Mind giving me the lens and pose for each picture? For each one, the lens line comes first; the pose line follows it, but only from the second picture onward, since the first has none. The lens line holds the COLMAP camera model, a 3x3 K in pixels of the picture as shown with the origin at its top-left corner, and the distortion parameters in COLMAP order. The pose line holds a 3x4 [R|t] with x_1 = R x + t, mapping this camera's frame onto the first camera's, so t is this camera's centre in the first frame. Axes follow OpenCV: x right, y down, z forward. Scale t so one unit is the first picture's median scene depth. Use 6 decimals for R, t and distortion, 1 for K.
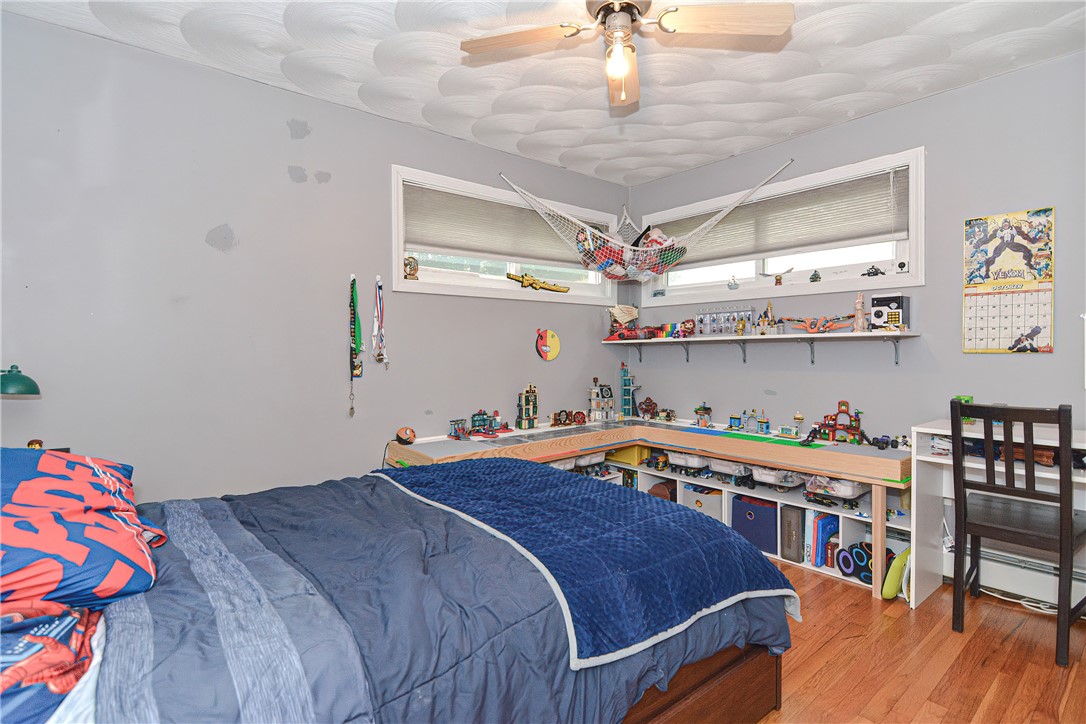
lens RADIAL K [[522.0, 0, 543.0], [0, 522.0, 362.0], [0, 0, 1]] dist [0.013232, -0.014856]
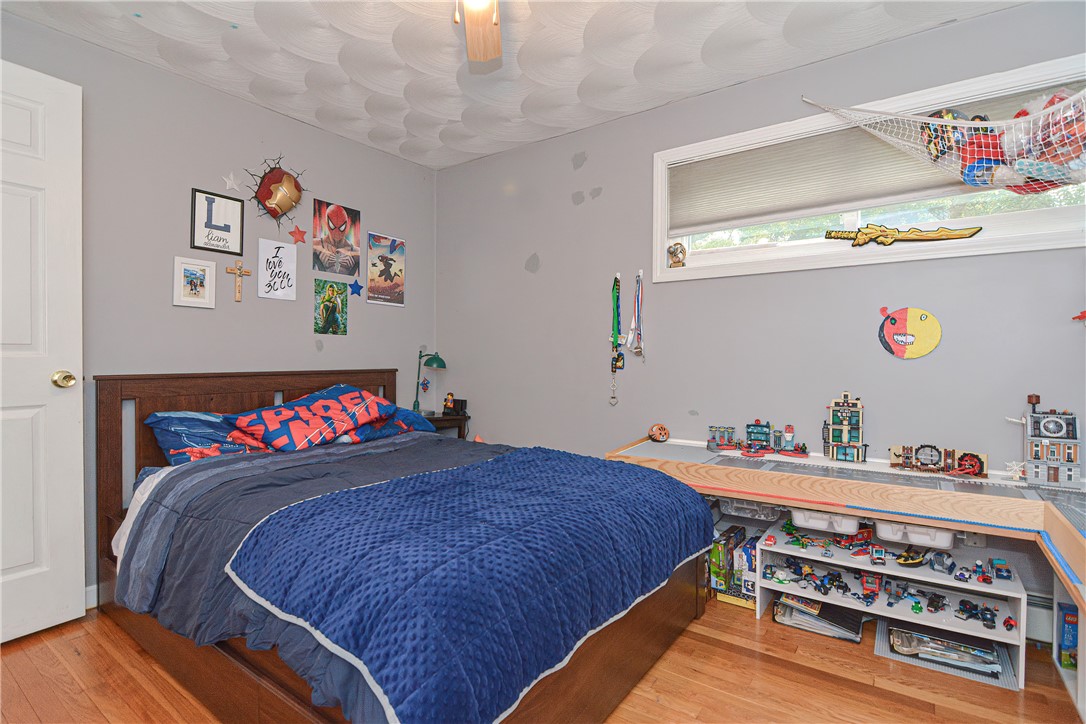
lens RADIAL K [[532.9, 0, 543.9], [0, 532.9, 366.7], [0, 0, 1]] dist [-0.011436, -0.000335]
pose [[0.252457, 0.026315, -0.967250, 0.544676], [-0.024367, 0.999486, 0.020832, 0.004385], [0.967301, 0.018310, 0.252968, 0.479816]]
